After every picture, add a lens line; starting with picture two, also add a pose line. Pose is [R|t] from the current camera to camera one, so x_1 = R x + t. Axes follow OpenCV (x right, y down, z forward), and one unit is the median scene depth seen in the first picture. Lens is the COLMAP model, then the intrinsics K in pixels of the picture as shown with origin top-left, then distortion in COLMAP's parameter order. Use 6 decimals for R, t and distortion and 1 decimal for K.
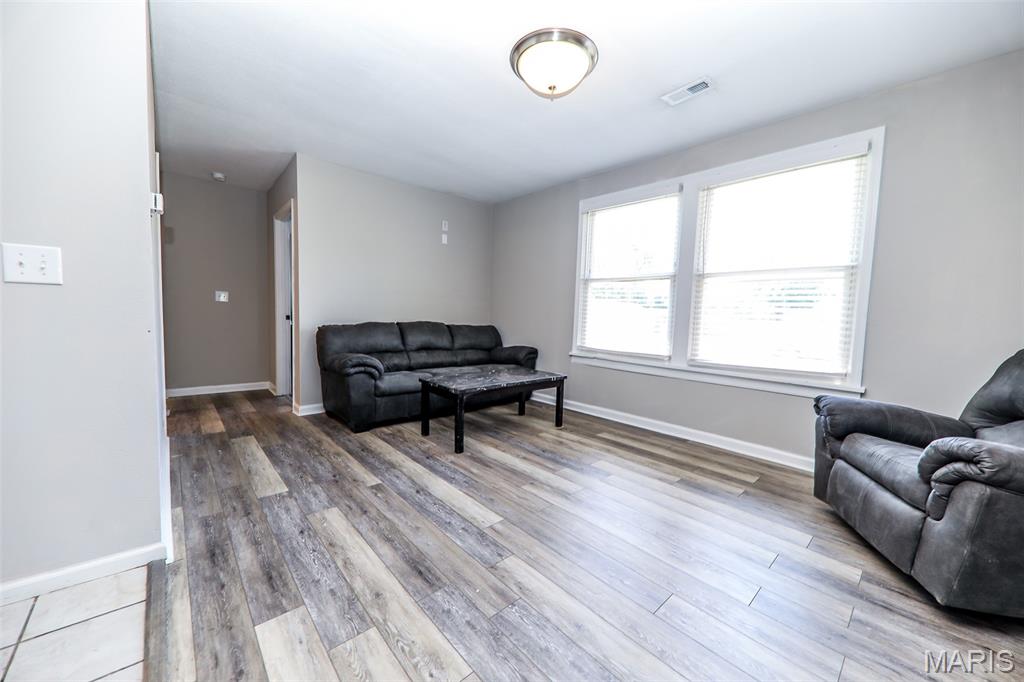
lens RADIAL K [[386.8, 0, 515.8], [0, 386.8, 343.2], [0, 0, 1]] dist [0.026351, -0.011184]
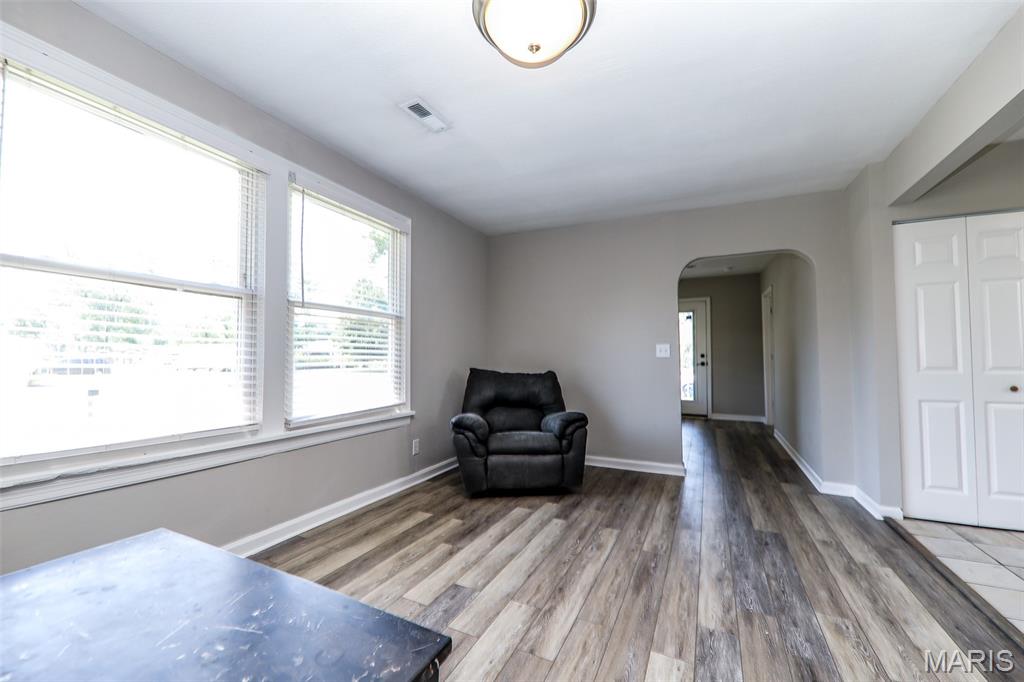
lens RADIAL K [[400.1, 0, 522.2], [0, 400.1, 345.6], [0, 0, 1]] dist [0.000082, -0.000127]
pose [[-0.385547, -0.000446, 0.922688, -0.410817], [0.050132, 0.998513, 0.021430, -0.096075], [-0.921325, 0.054518, -0.384951, 0.968709]]
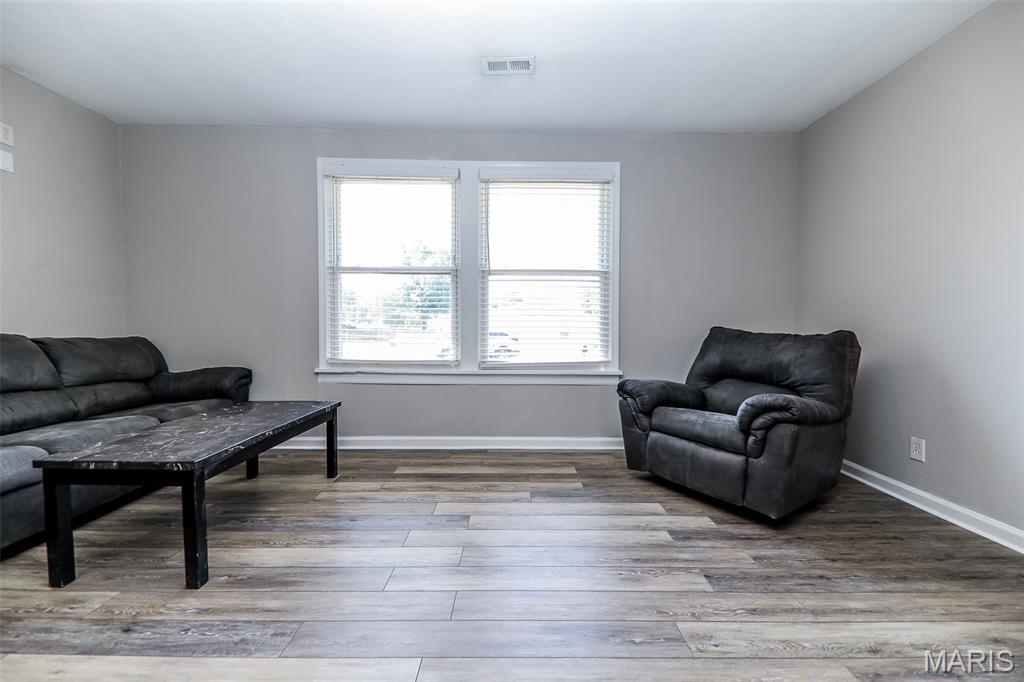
lens RADIAL K [[413.6, 0, 520.1], [0, 413.6, 343.7], [0, 0, 1]] dist [0.000089, -0.000840]
pose [[0.665475, -0.054940, 0.744396, -0.237888], [0.069770, 0.997500, 0.011248, -0.006680], [-0.743152, 0.044451, 0.667644, 0.302560]]
